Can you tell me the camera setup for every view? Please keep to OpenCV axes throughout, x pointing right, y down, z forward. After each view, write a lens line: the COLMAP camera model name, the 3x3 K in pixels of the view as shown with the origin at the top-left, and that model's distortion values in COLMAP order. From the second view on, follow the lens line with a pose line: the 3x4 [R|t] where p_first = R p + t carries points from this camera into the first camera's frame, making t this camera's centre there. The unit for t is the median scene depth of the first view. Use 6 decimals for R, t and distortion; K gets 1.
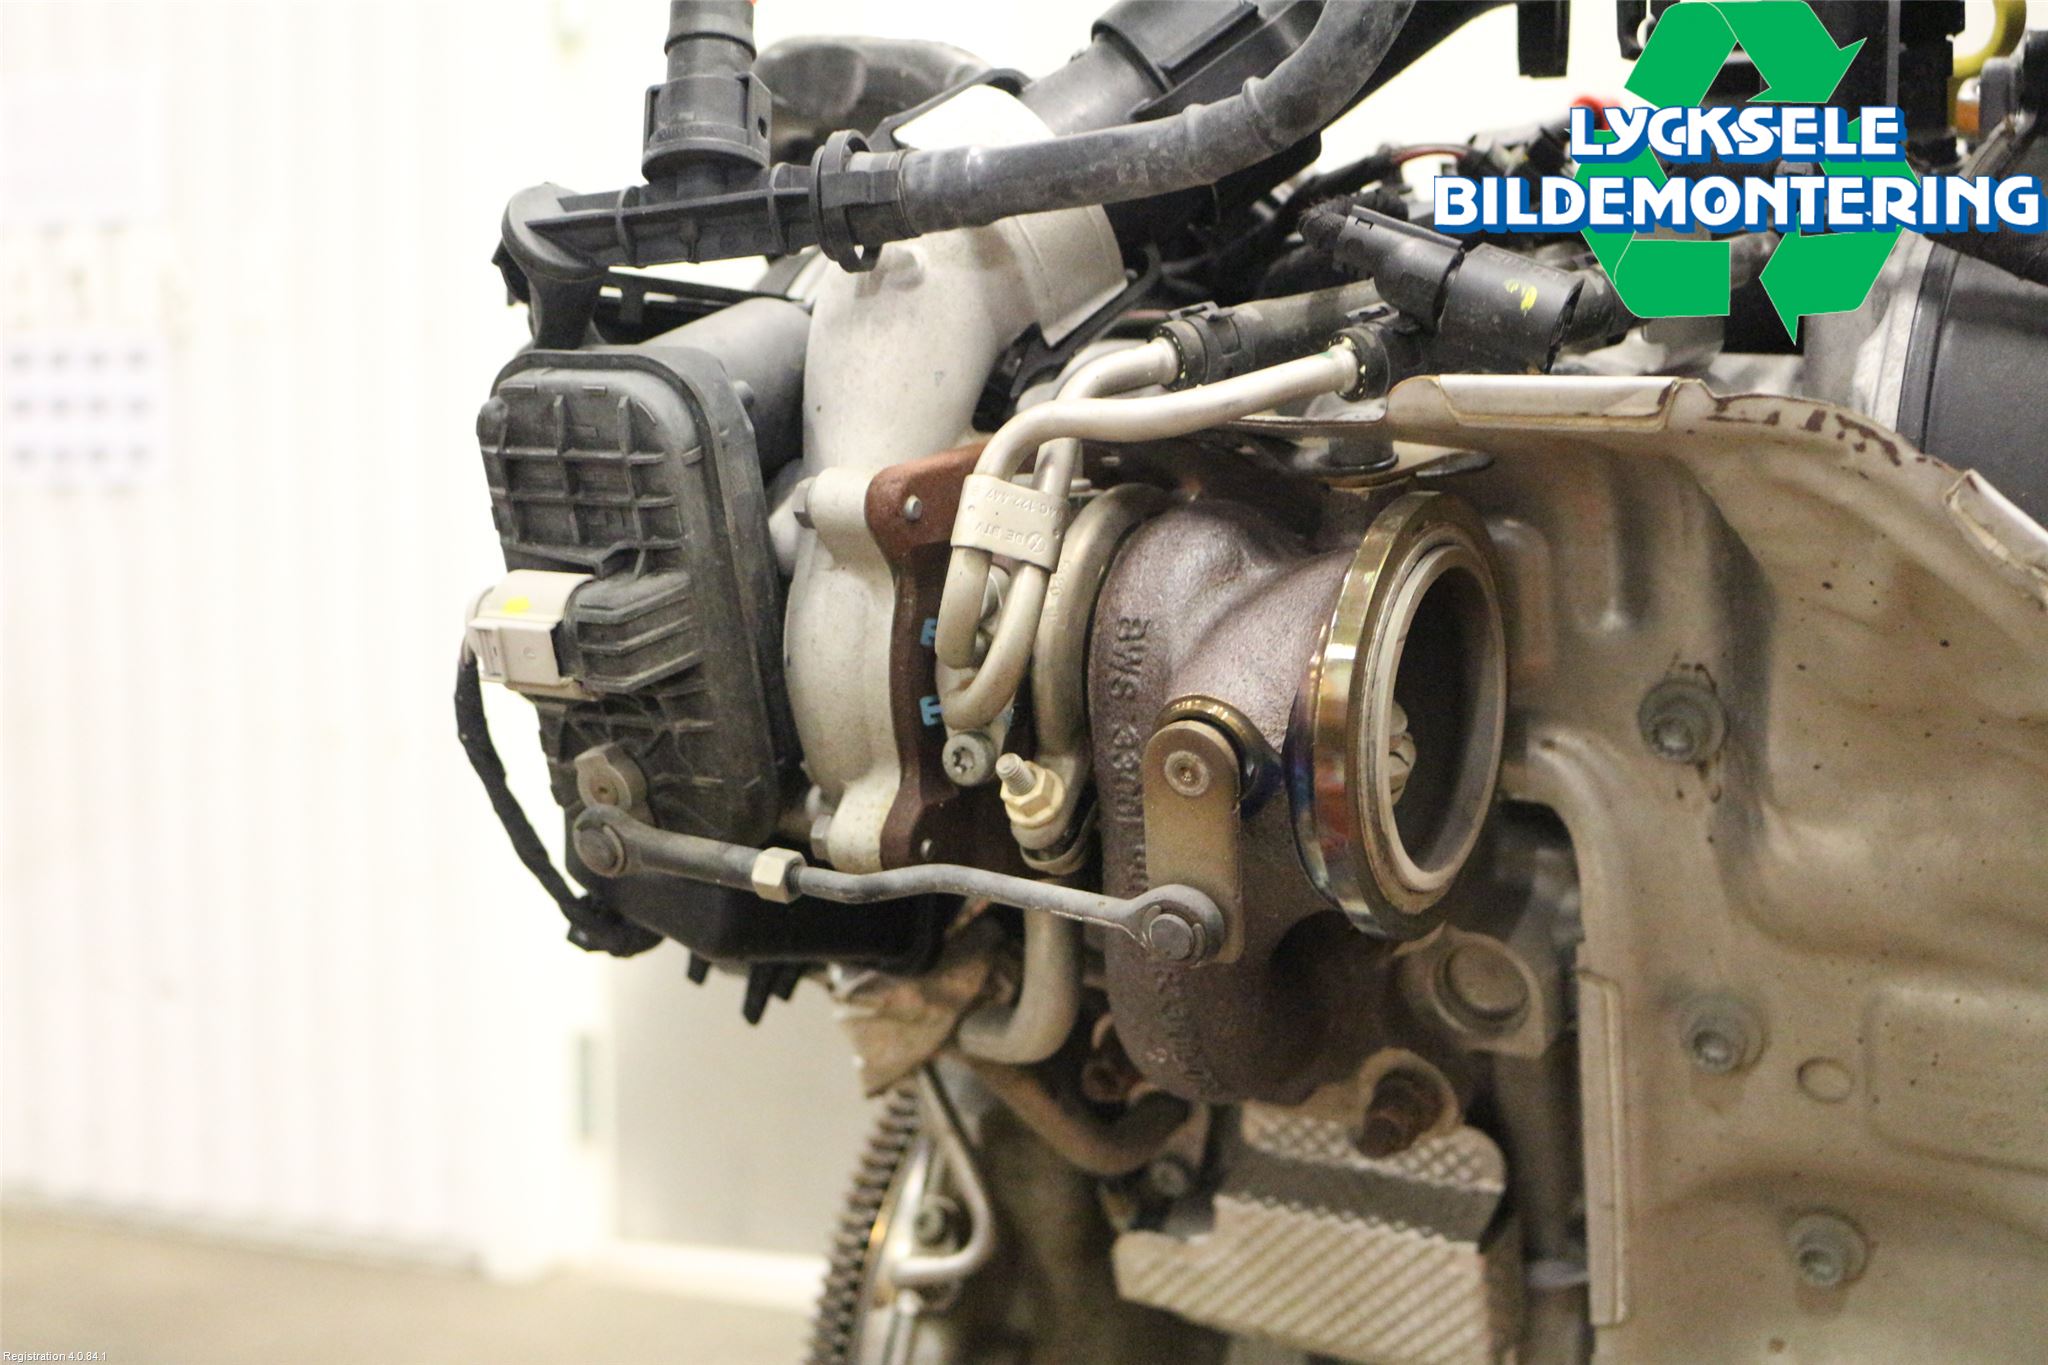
lens RADIAL K [[2476.4, 0, 1021.1], [0, 2476.4, 698.0], [0, 0, 1]] dist [-0.056225, 0.000000]
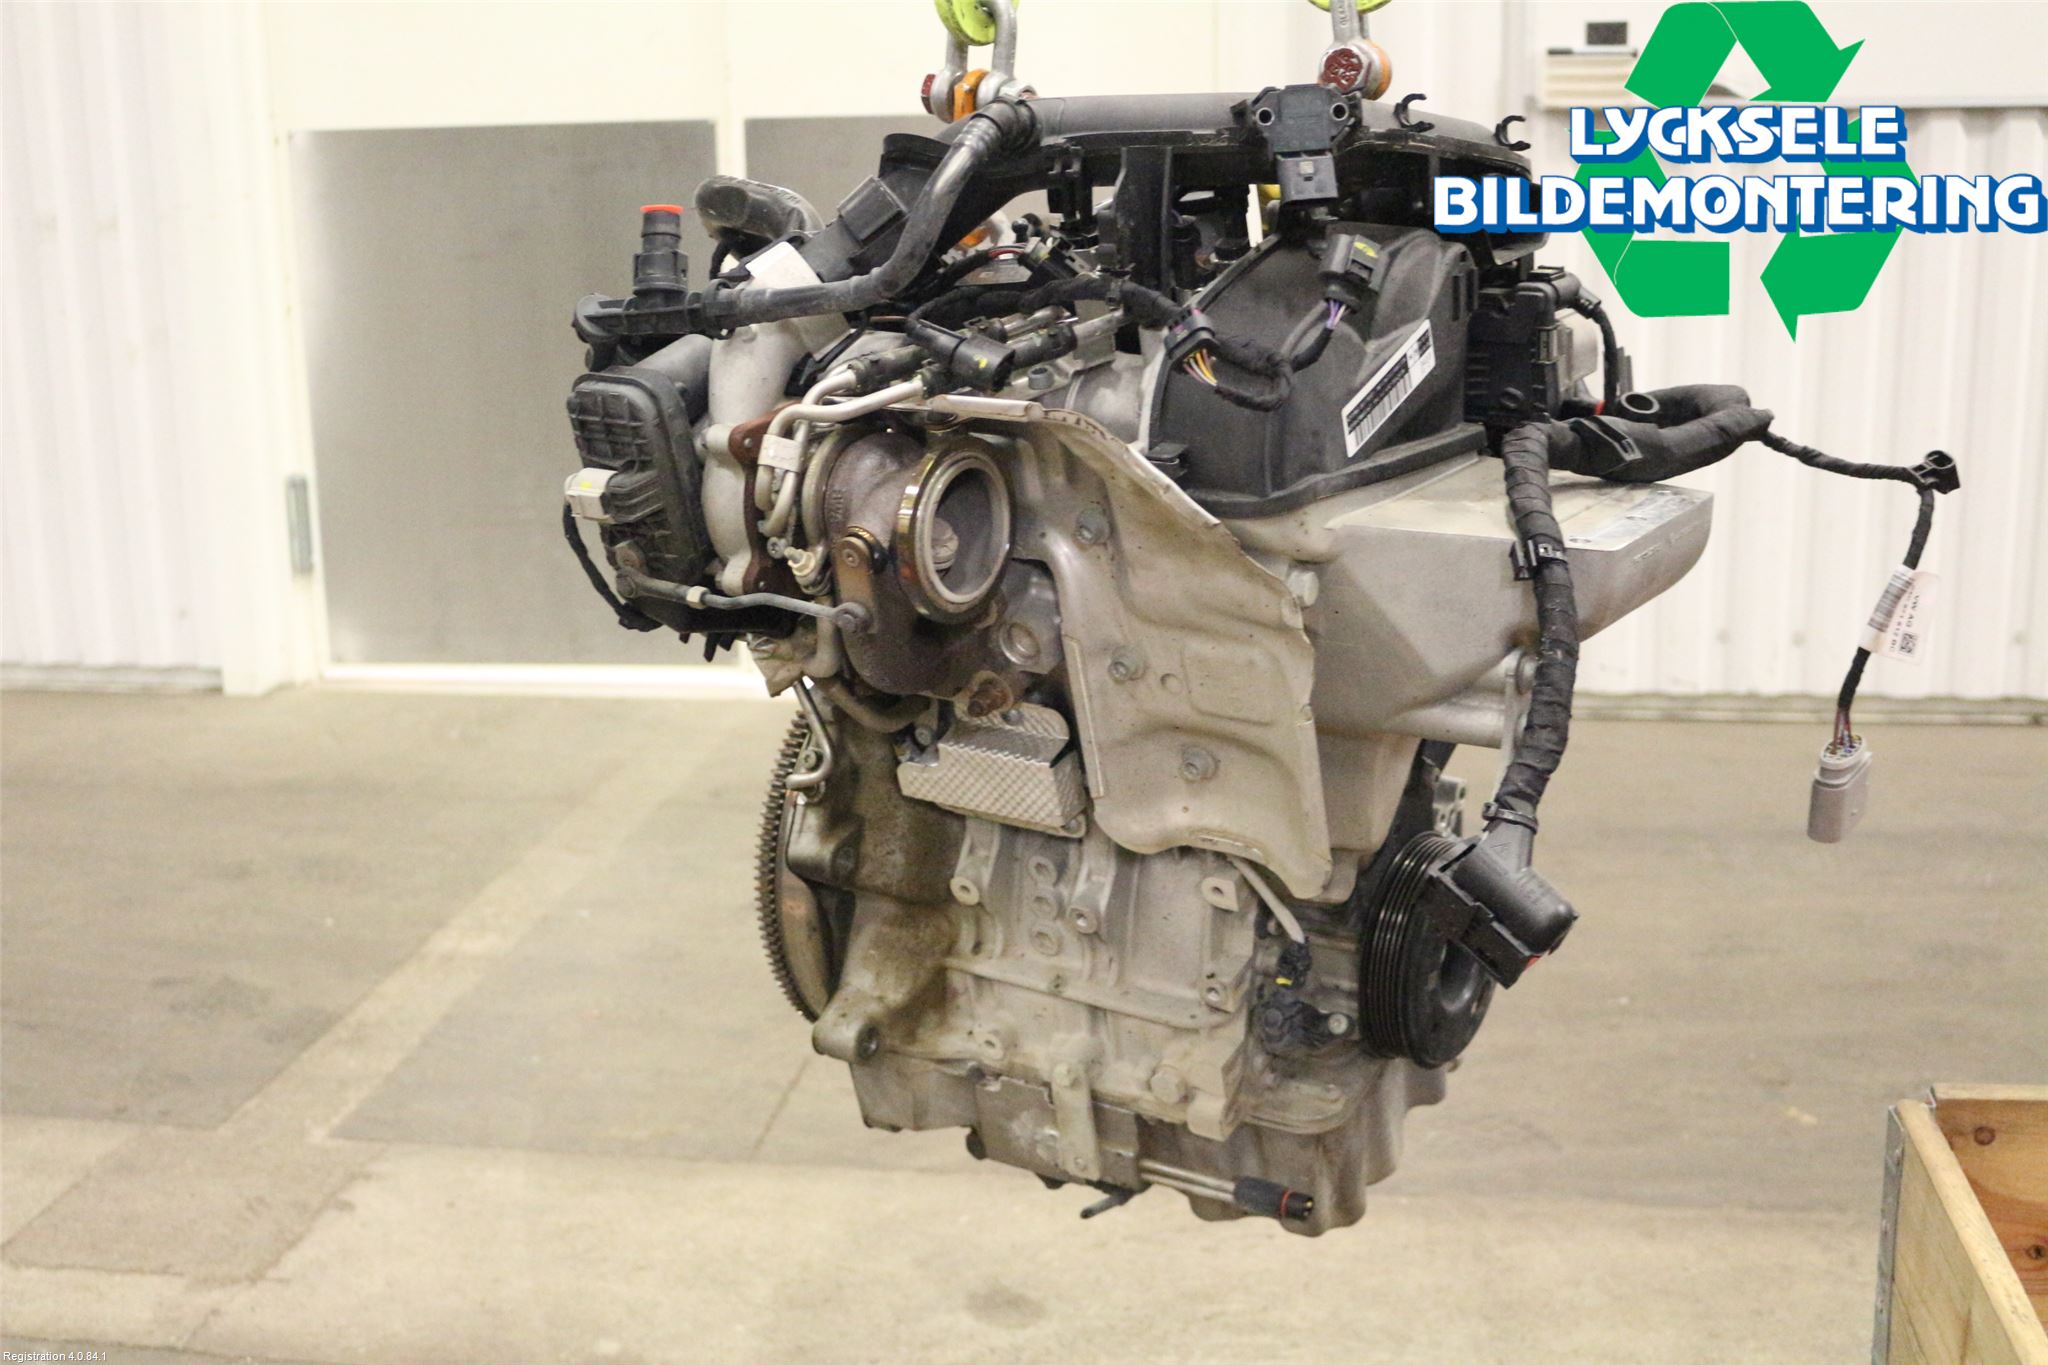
lens RADIAL K [[2476.4, 0, 989.5], [0, 2476.4, 724.3], [0, 0, 1]] dist [-0.056225, 0.000000]
pose [[0.996582, -0.003332, -0.082541, 0.371998], [0.015681, 0.988650, 0.149415, -0.157039], [0.081106, -0.150198, 0.985323, -1.322791]]
